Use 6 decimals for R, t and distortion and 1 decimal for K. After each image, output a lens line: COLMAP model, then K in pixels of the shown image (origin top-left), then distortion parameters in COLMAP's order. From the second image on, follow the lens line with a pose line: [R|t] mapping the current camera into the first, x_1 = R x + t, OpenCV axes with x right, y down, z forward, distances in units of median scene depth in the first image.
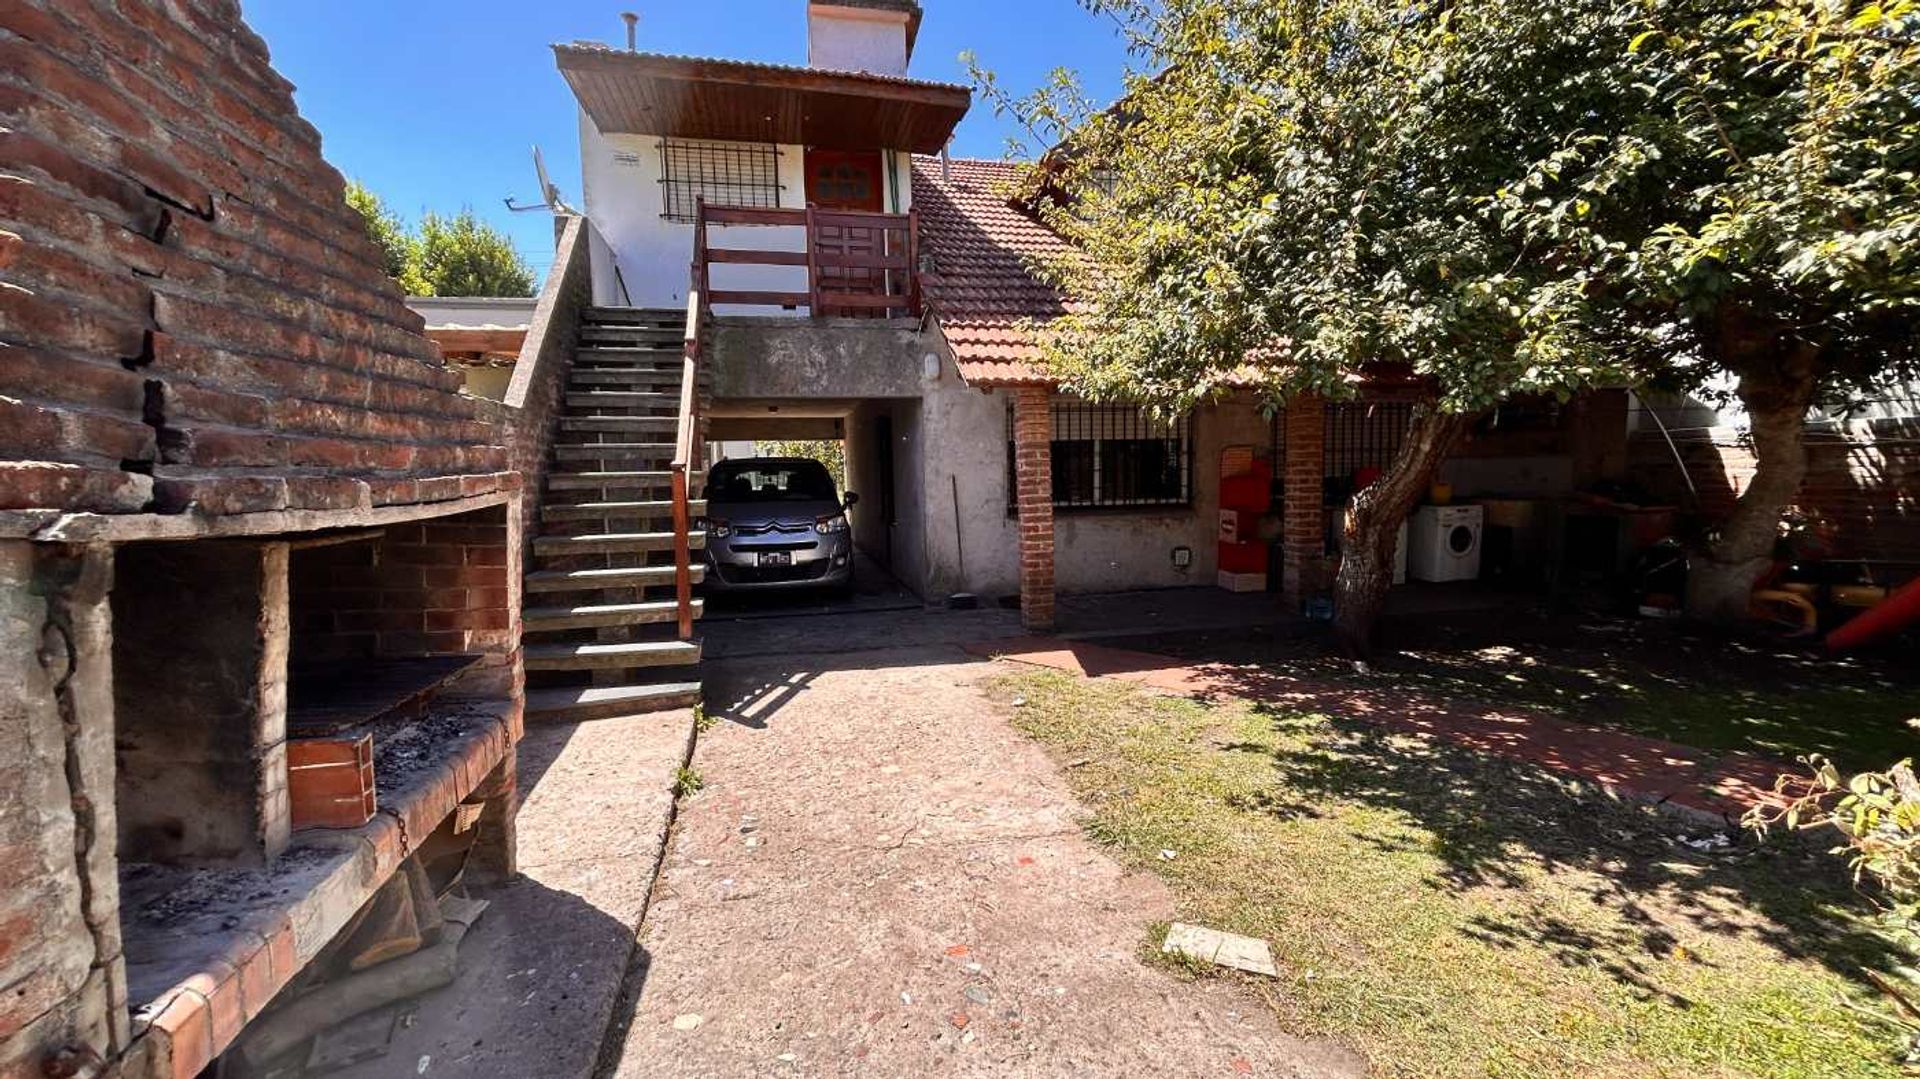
lens RADIAL K [[773.6, 0, 955.9], [0, 773.6, 539.1], [0, 0, 1]] dist [-0.000266, 0.000466]
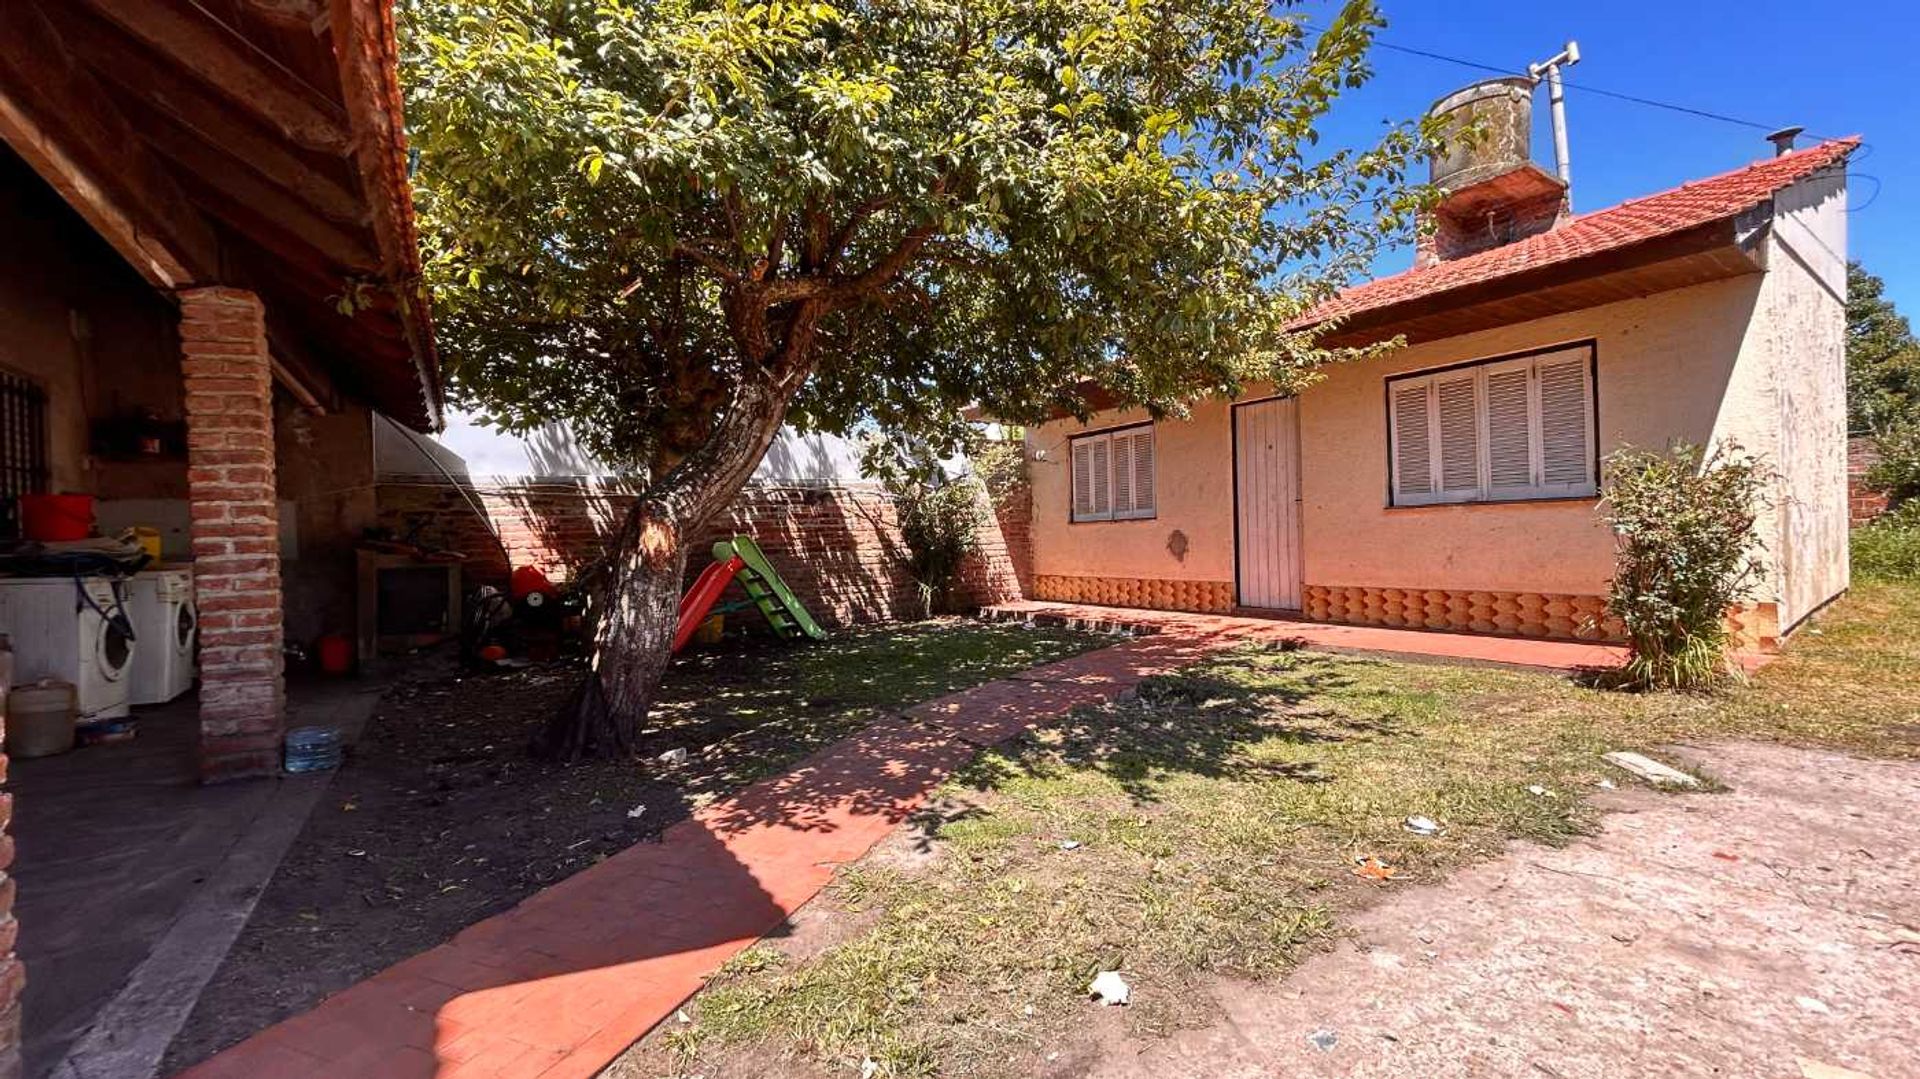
lens RADIAL K [[772.0, 0, 957.6], [0, 772.0, 539.8], [0, 0, 1]] dist [-0.001231, 0.001389]
pose [[-0.346423, 0.028890, 0.937633, -0.216239], [0.121040, 0.992547, 0.014138, -0.001023], [-0.930237, 0.118389, -0.347338, 1.118546]]
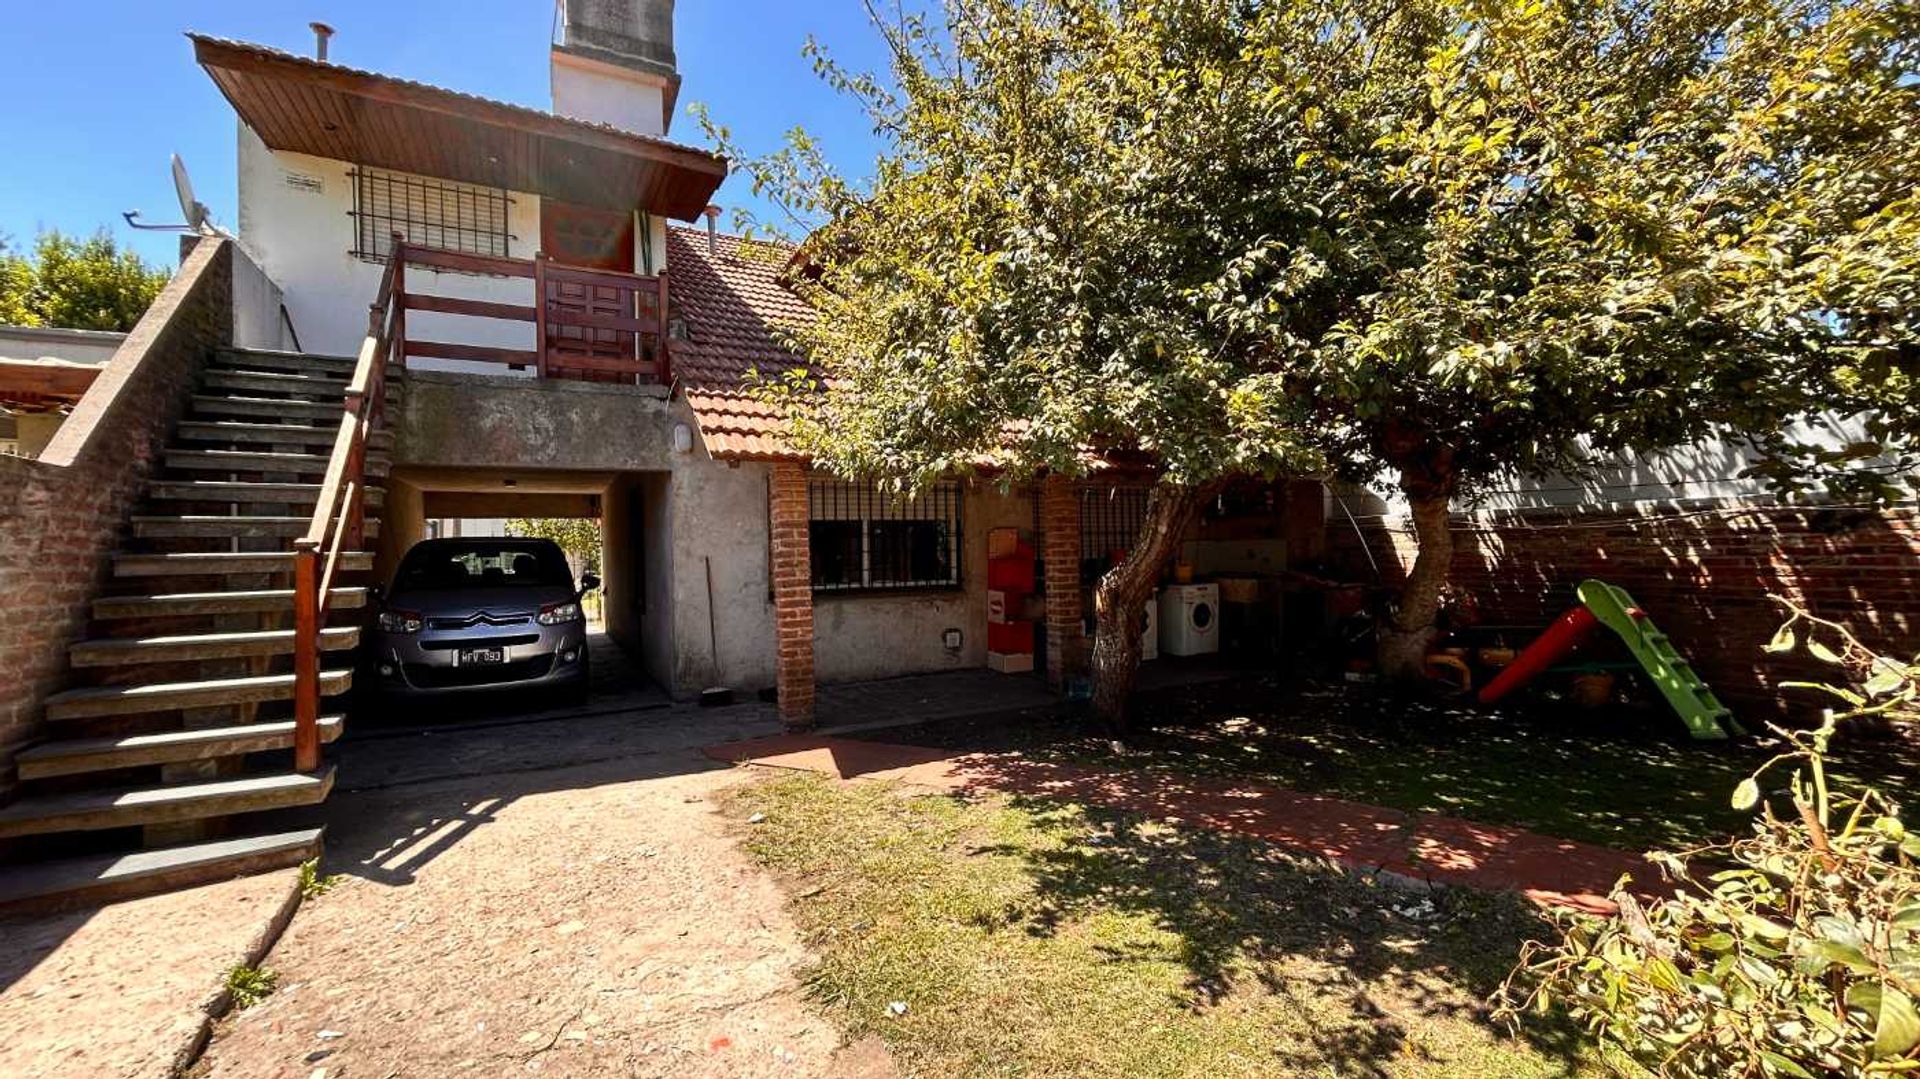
lens RADIAL K [[772.0, 0, 957.6], [0, 772.0, 539.8], [0, 0, 1]] dist [-0.001231, 0.001389]
pose [[0.964468, 0.004784, 0.264155, 0.066144], [0.023008, 0.994517, -0.102017, -0.004479], [-0.263194, 0.104470, 0.959070, 0.076740]]
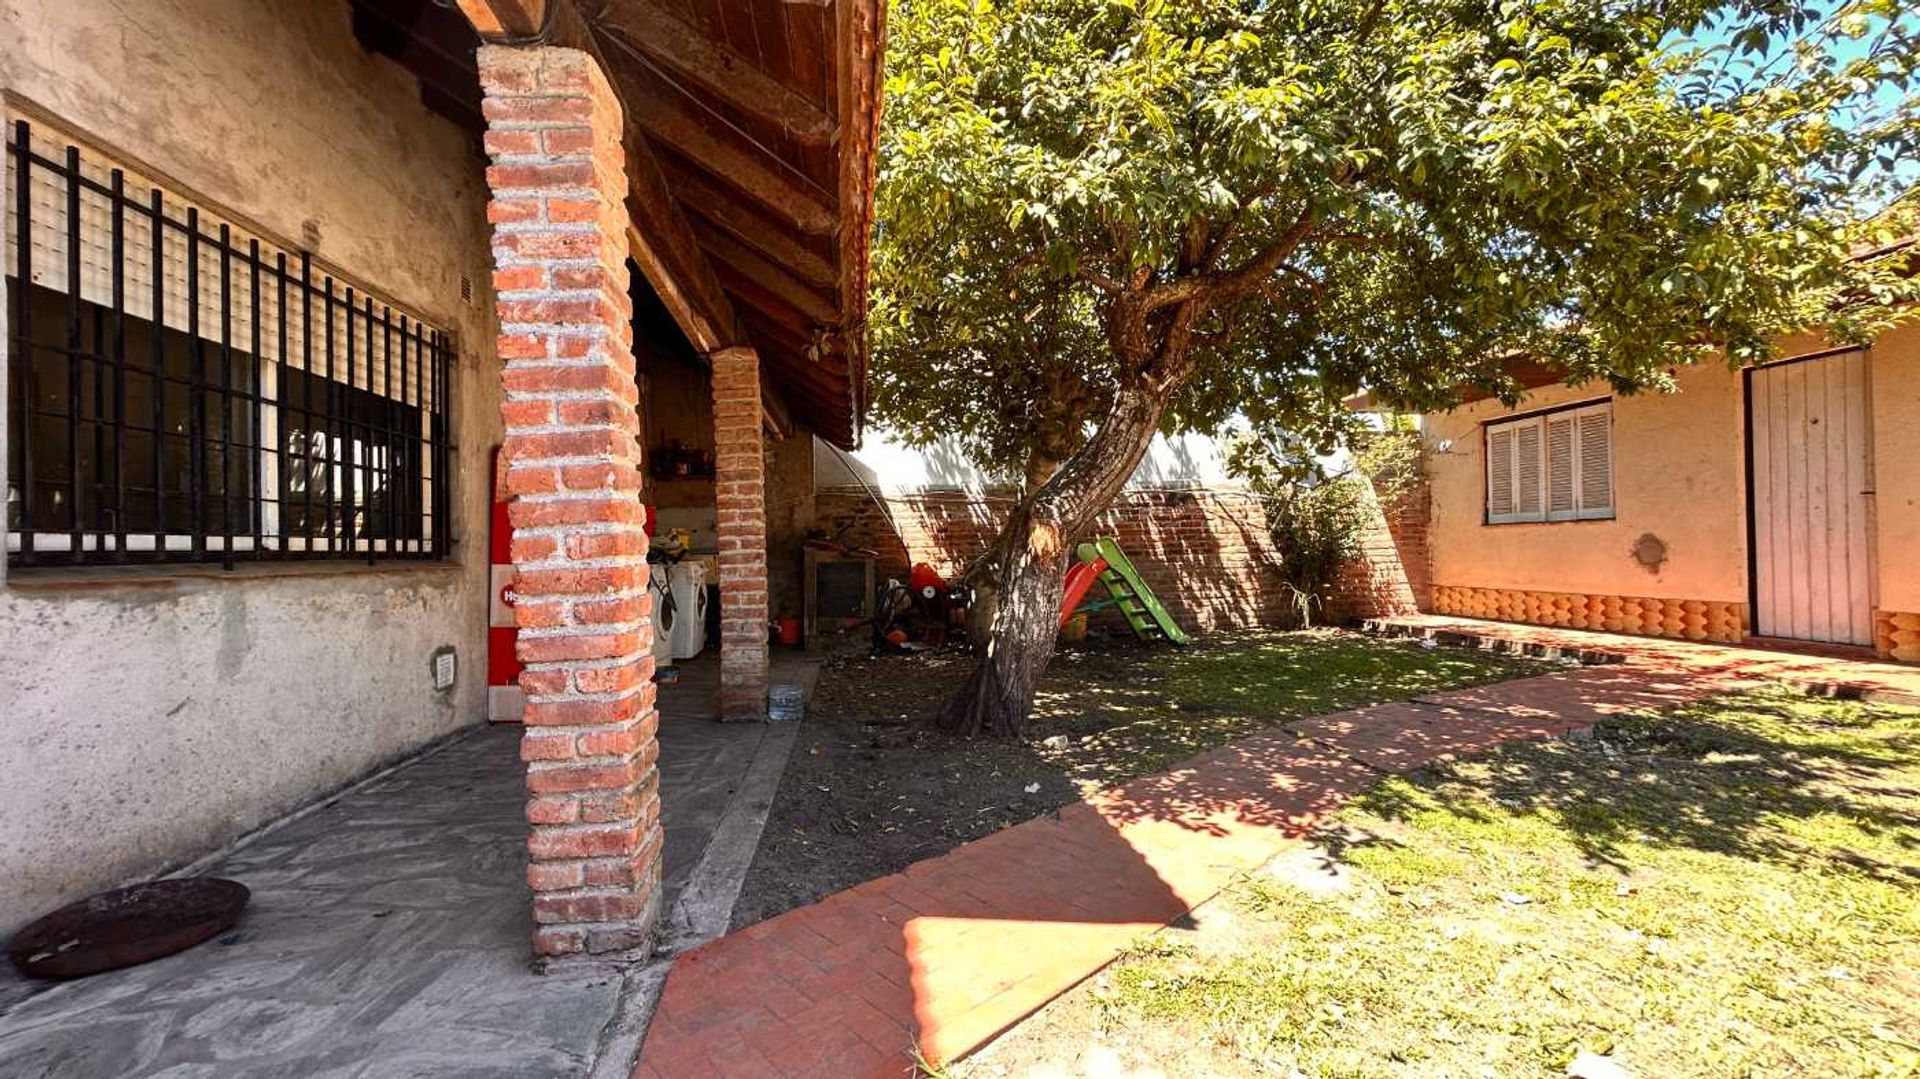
lens RADIAL K [[771.3, 0, 957.2], [0, 771.3, 540.0], [0, 0, 1]] dist [0.001089, -0.000920]
pose [[0.088813, 0.031031, 0.995565, -0.227907], [0.106995, 0.993434, -0.040510, -0.003231], [-0.990285, 0.110118, 0.084910, 1.150974]]
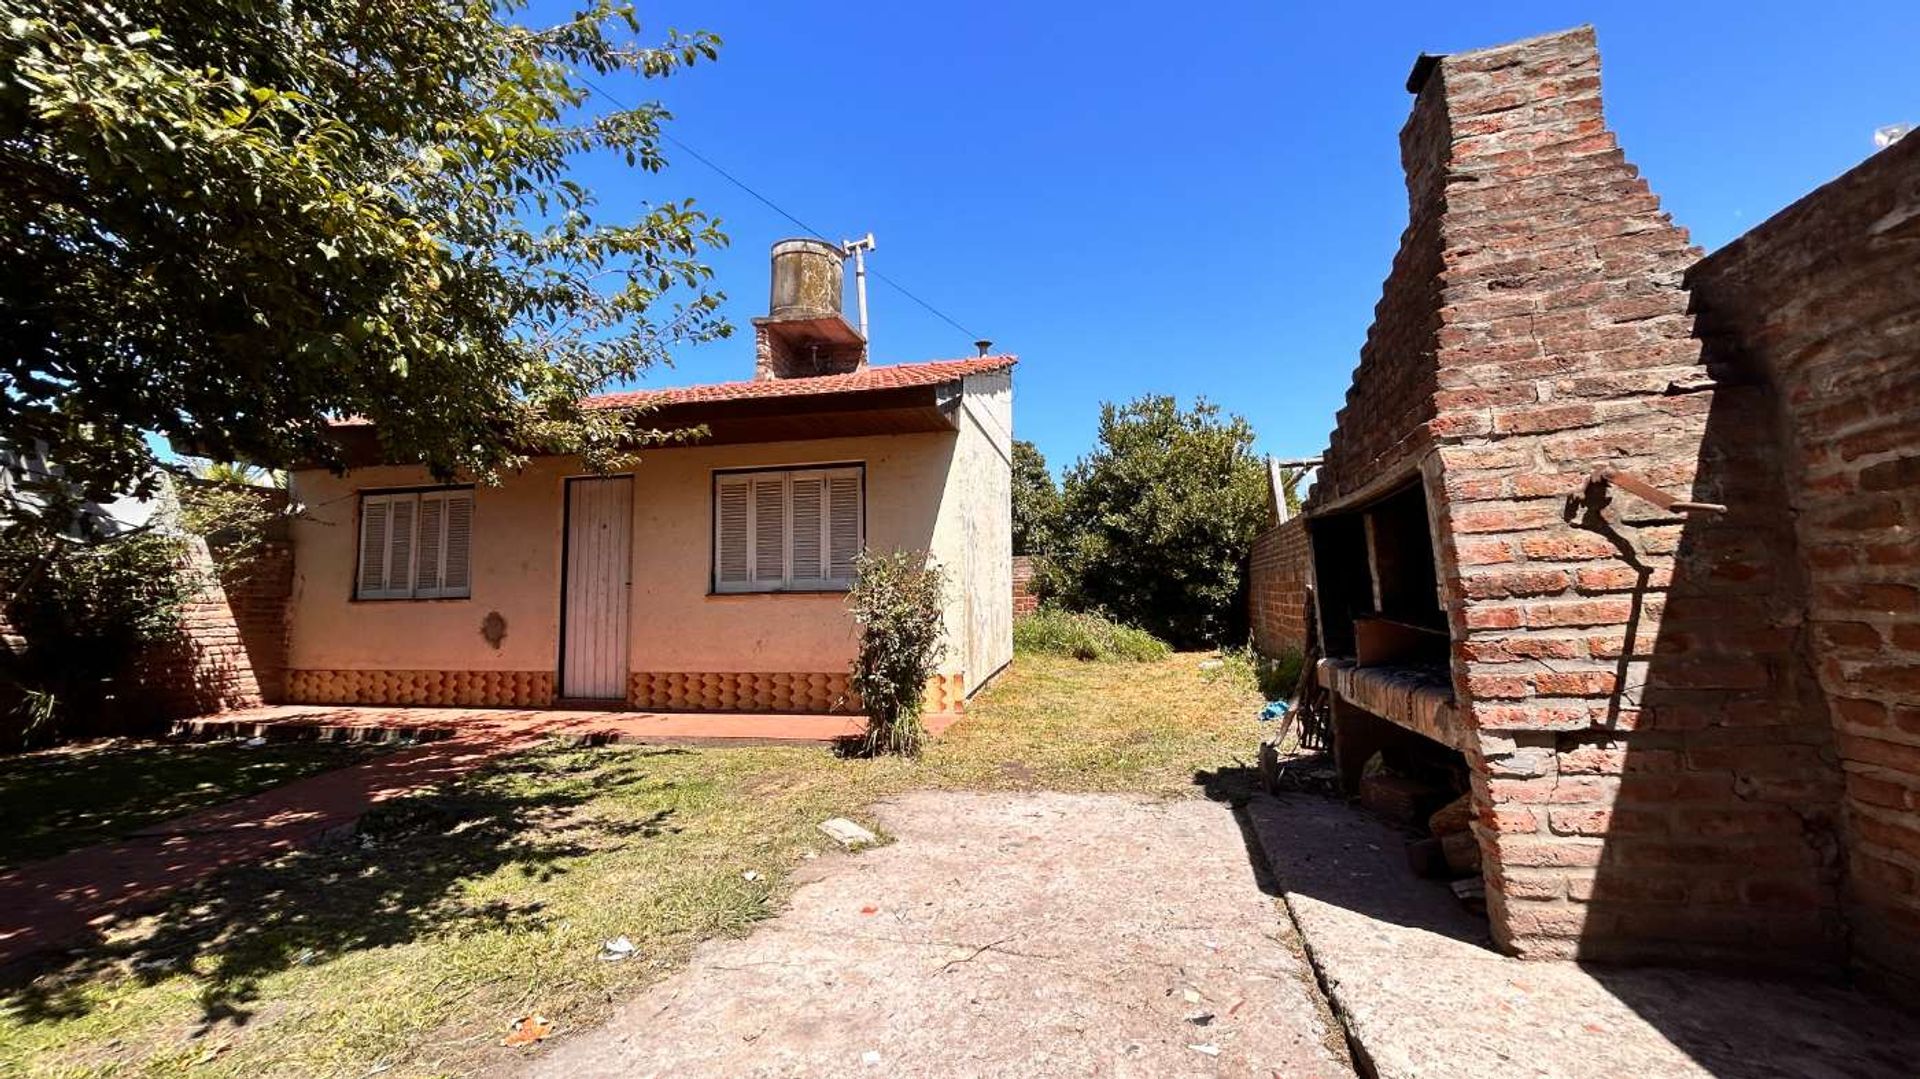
lens RADIAL K [[772.0, 0, 957.6], [0, 772.0, 539.8], [0, 0, 1]] dist [-0.001231, 0.001389]
pose [[-0.894028, 0.071427, 0.442282, -0.242263], [0.072744, 0.997252, -0.014008, 0.007244], [-0.442067, 0.019650, -0.896767, 1.000903]]
